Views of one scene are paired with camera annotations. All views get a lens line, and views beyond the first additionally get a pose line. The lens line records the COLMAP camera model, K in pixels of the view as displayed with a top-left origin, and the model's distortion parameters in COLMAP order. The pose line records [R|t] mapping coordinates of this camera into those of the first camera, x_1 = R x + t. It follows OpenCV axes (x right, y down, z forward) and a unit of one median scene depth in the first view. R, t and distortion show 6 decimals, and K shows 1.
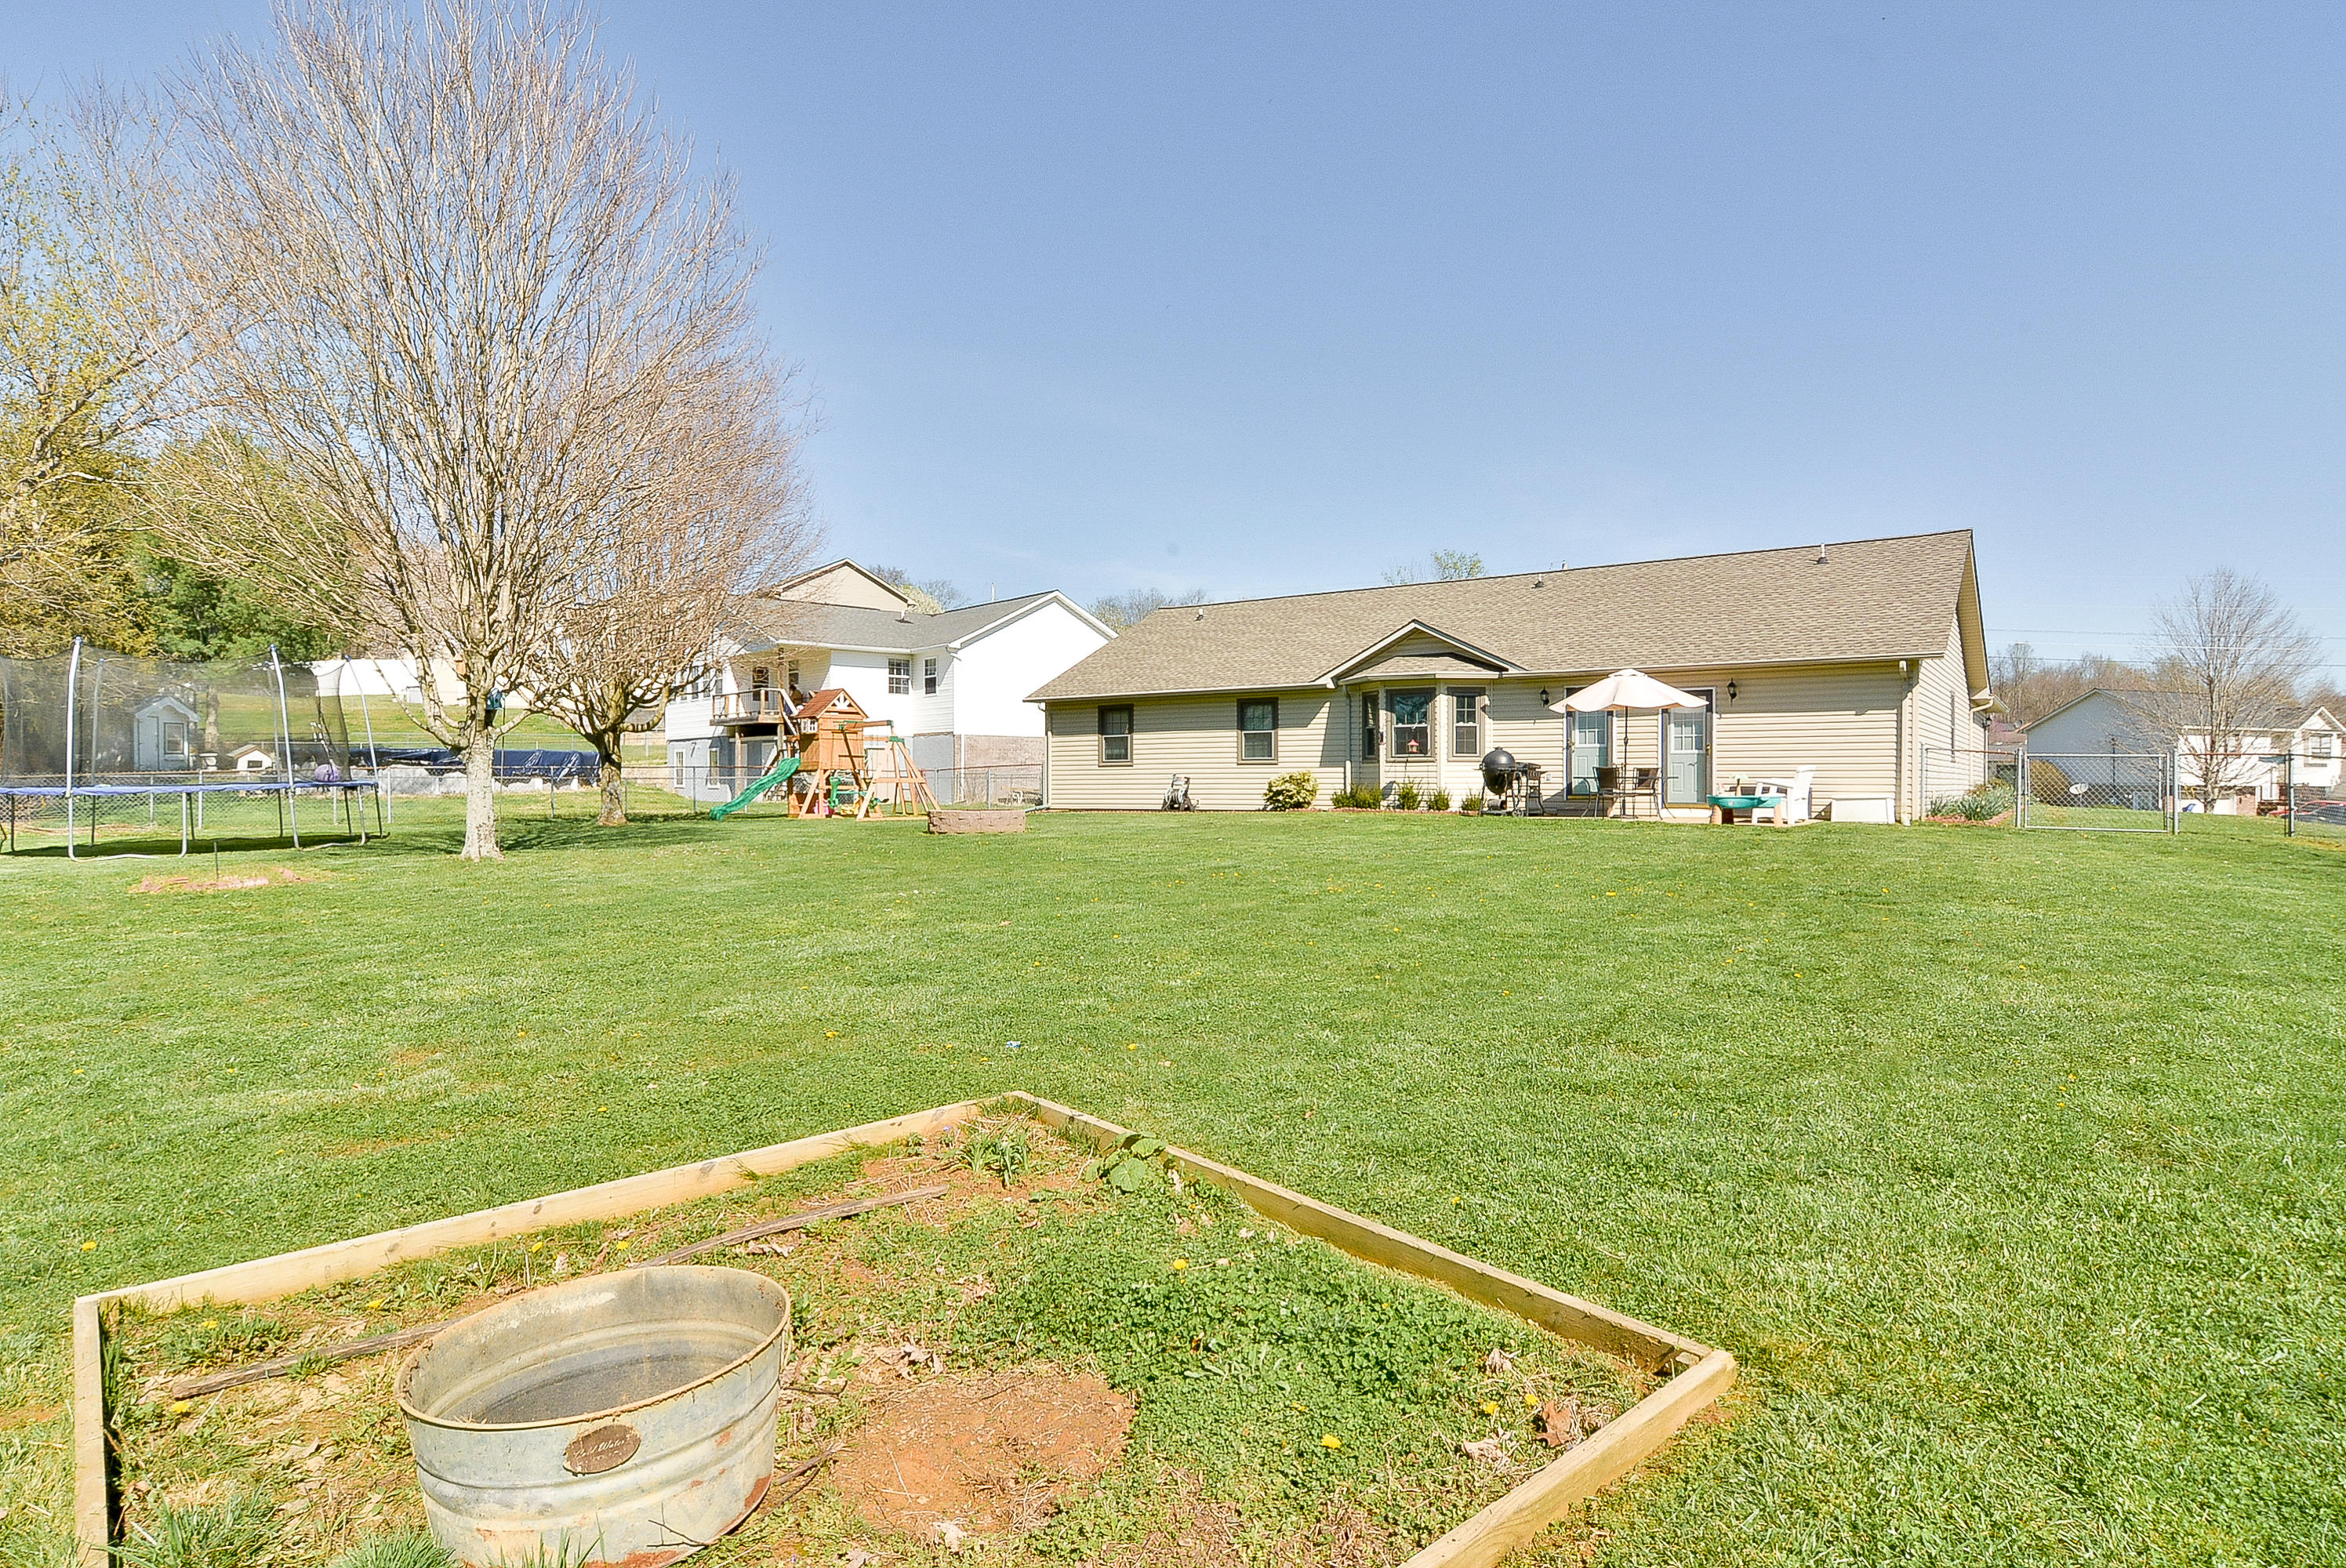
lens RADIAL K [[1268.7, 0, 1173.0], [0, 1268.7, 784.0], [0, 0, 1]] dist [0.006589, -0.009163]
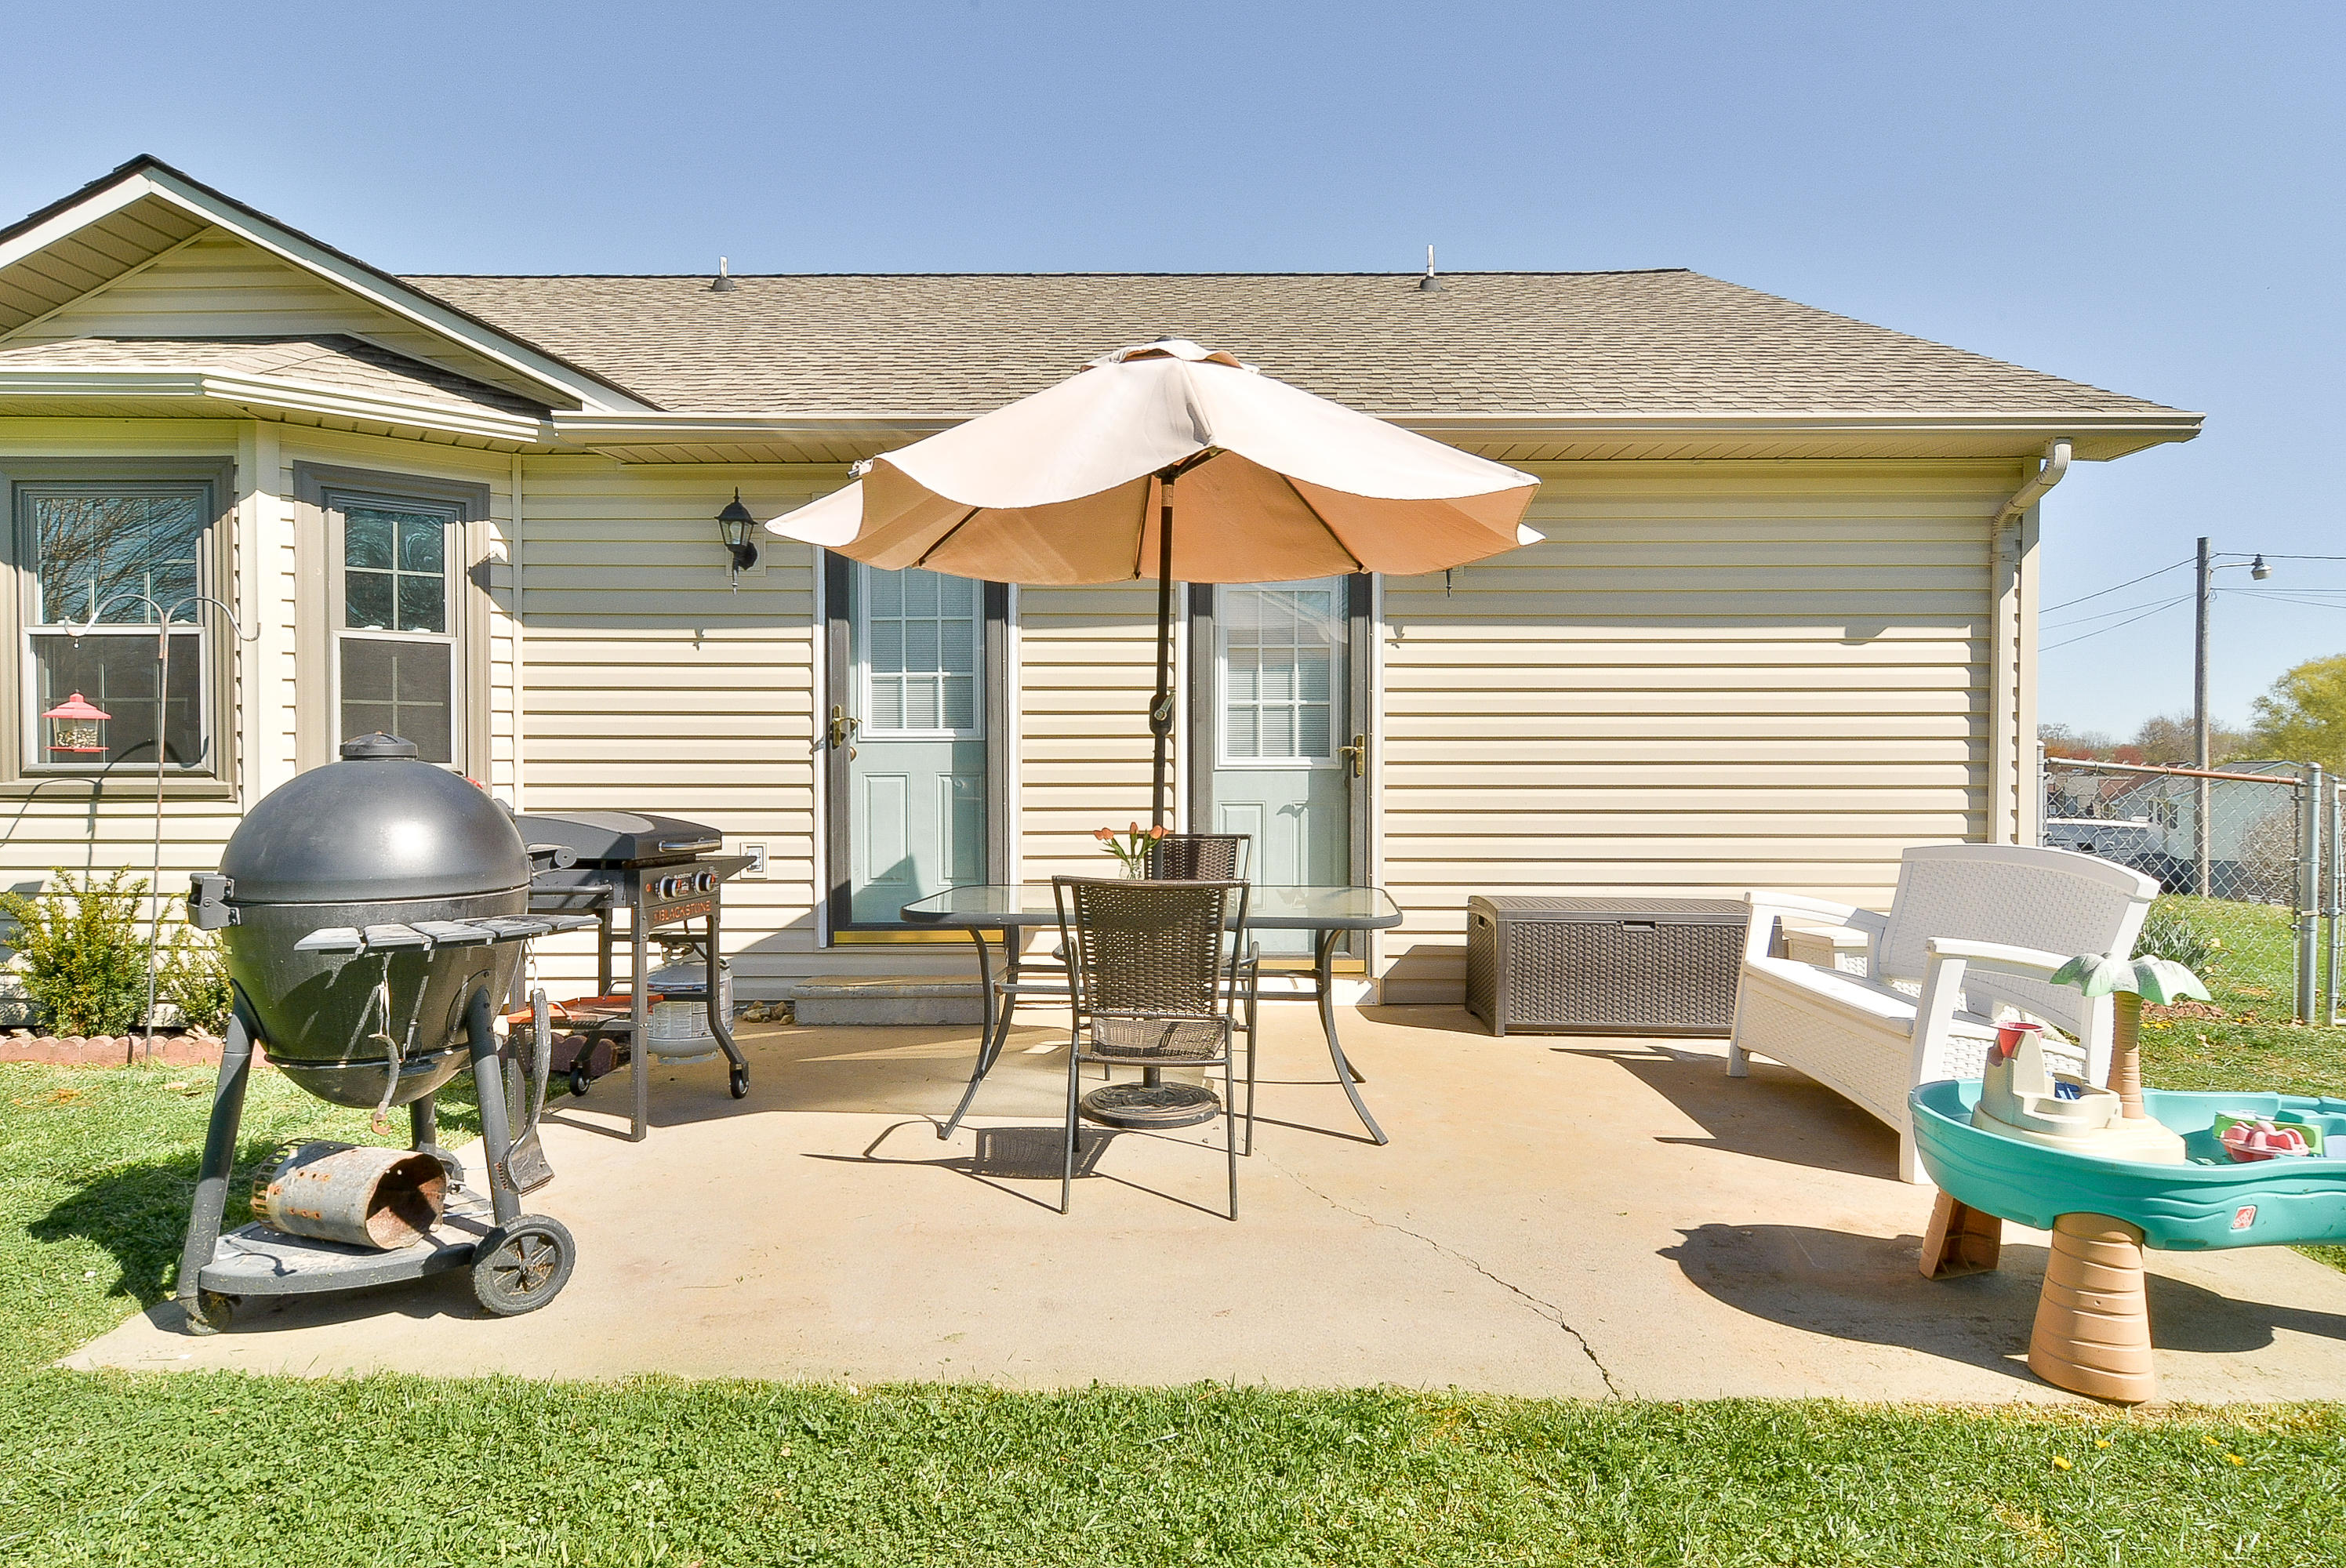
lens RADIAL K [[1268.7, 0, 1173.0], [0, 1268.7, 784.0], [0, 0, 1]] dist [0.006589, -0.009163]
pose [[0.817423, -0.009396, 0.575961, 0.209114], [0.001313, 0.999895, 0.014448, -0.022346], [-0.576036, -0.011053, 0.817350, 0.713628]]
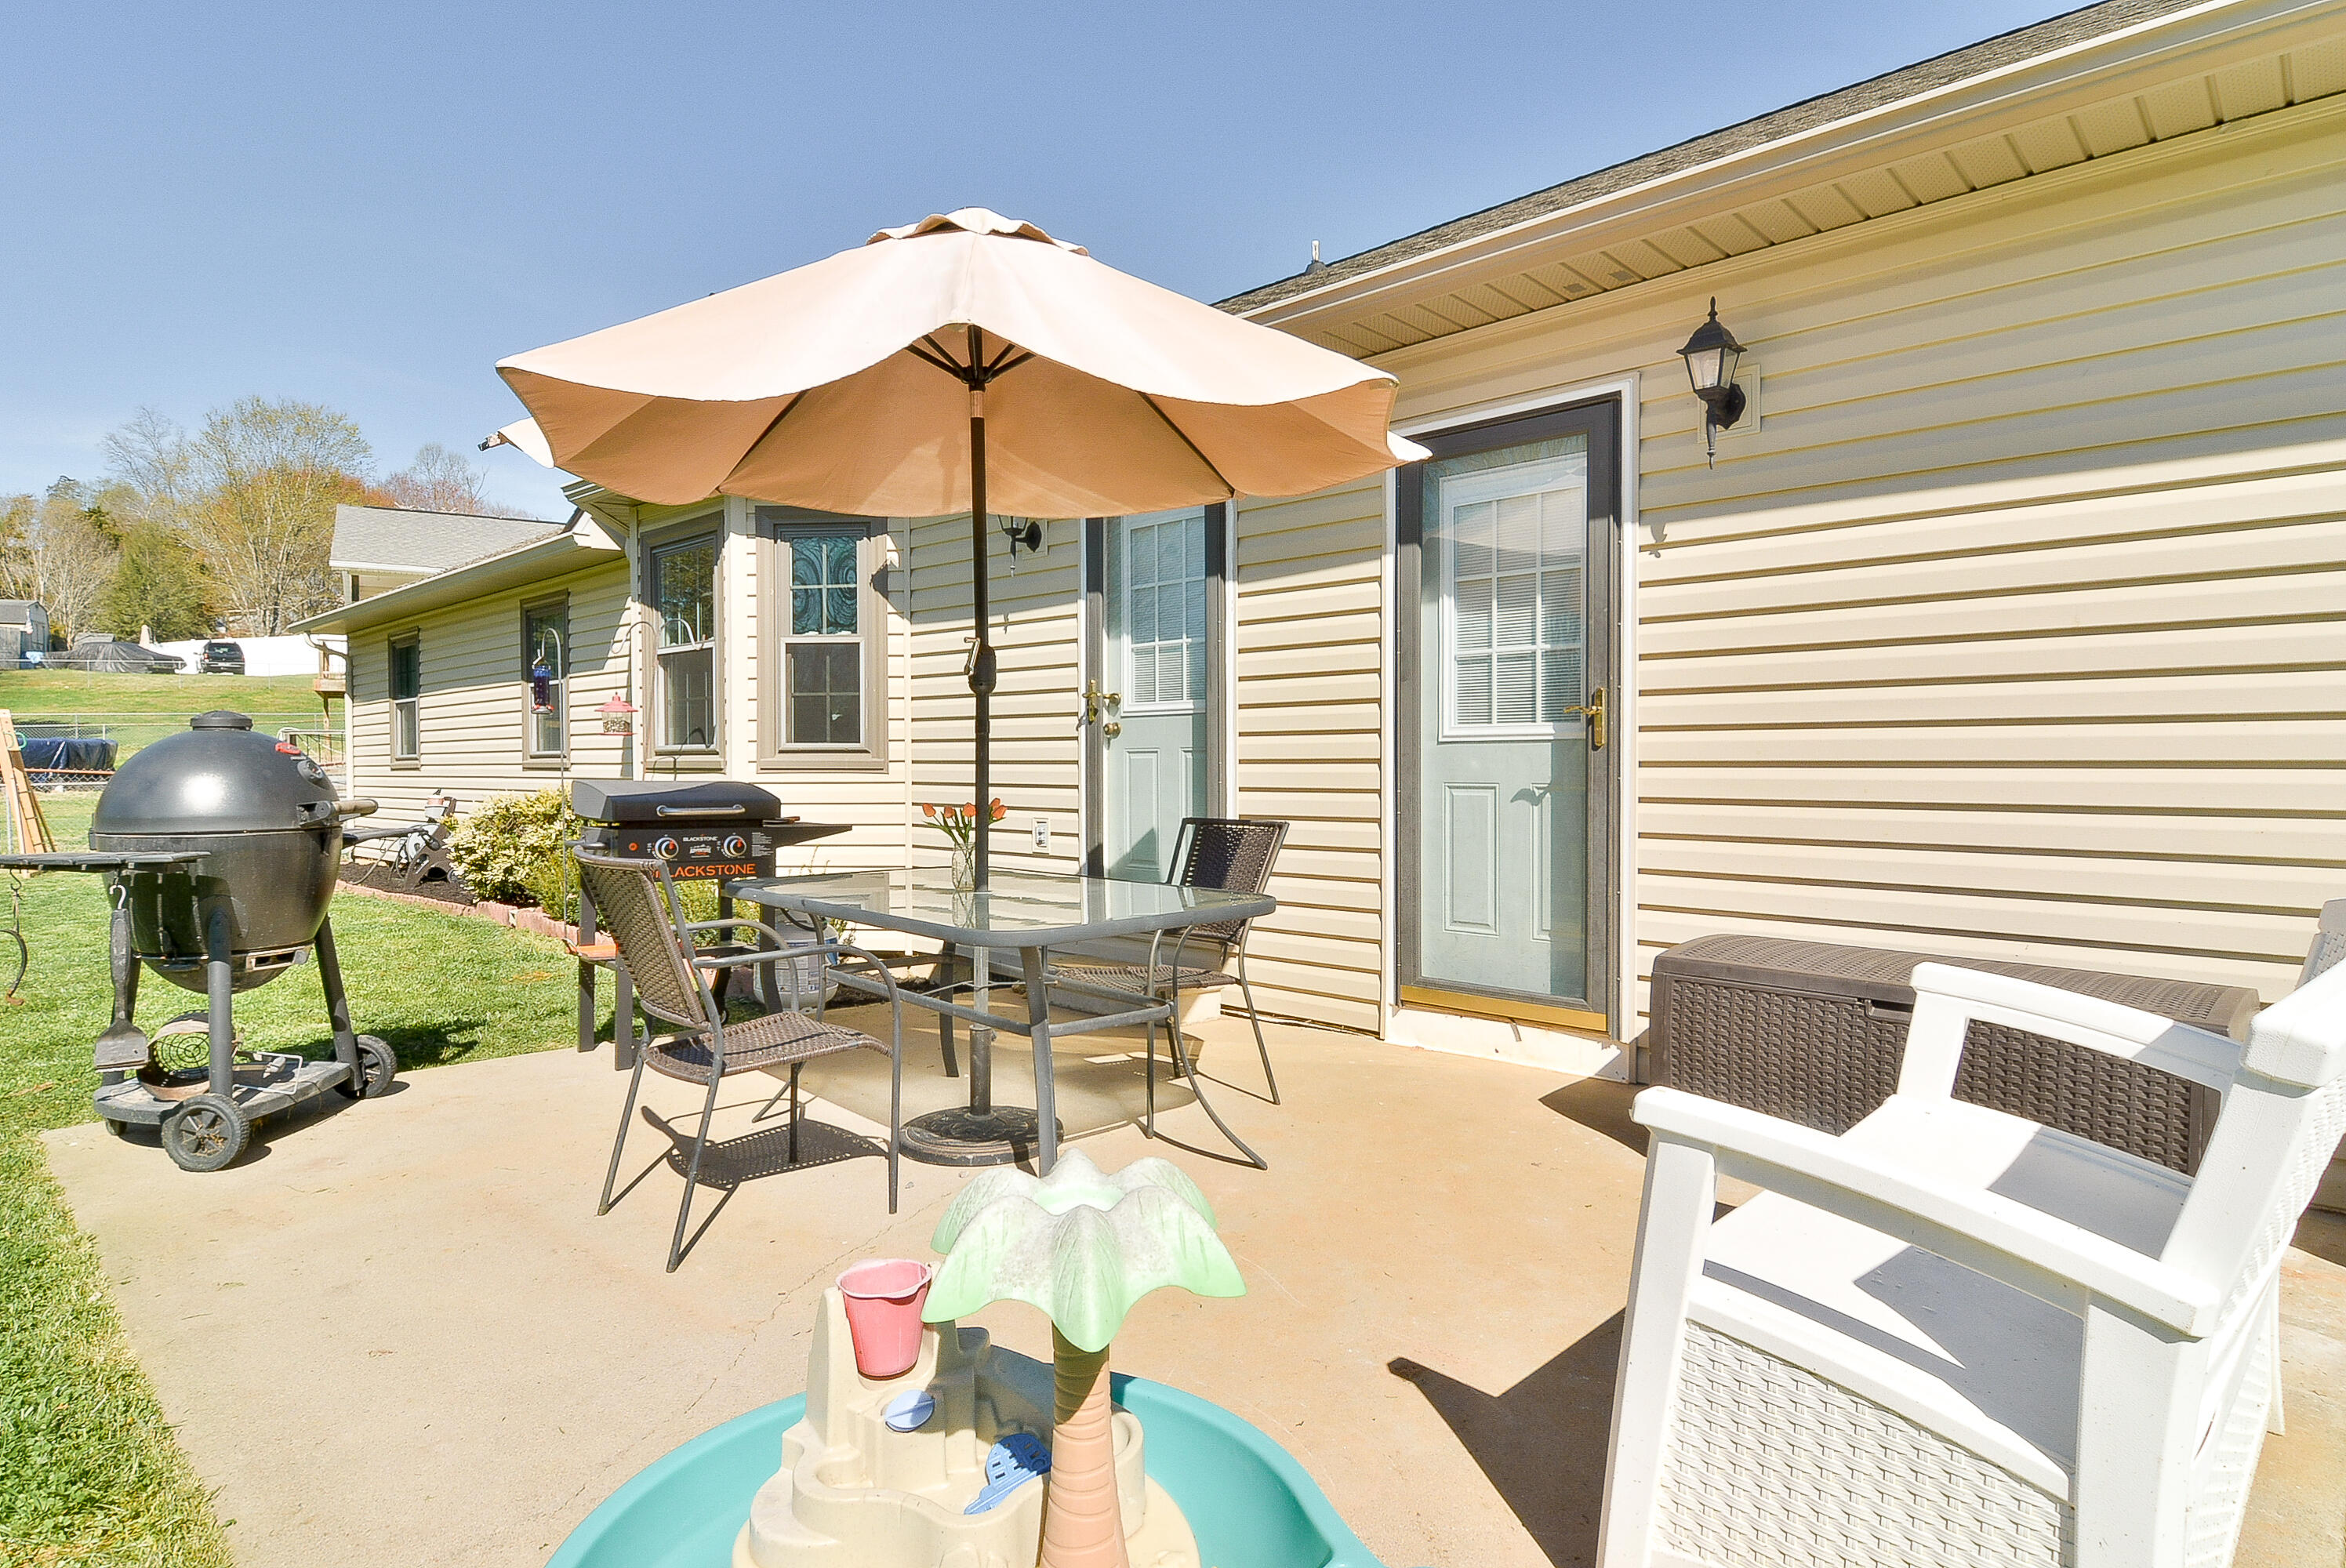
lens RADIAL K [[1268.7, 0, 1173.0], [0, 1268.7, 784.0], [0, 0, 1]] dist [0.006589, -0.009163]
pose [[0.989261, -0.001223, -0.146157, 0.343715], [0.004155, 0.999796, 0.019761, -0.019180], [0.146103, -0.020157, 0.989064, 0.716173]]
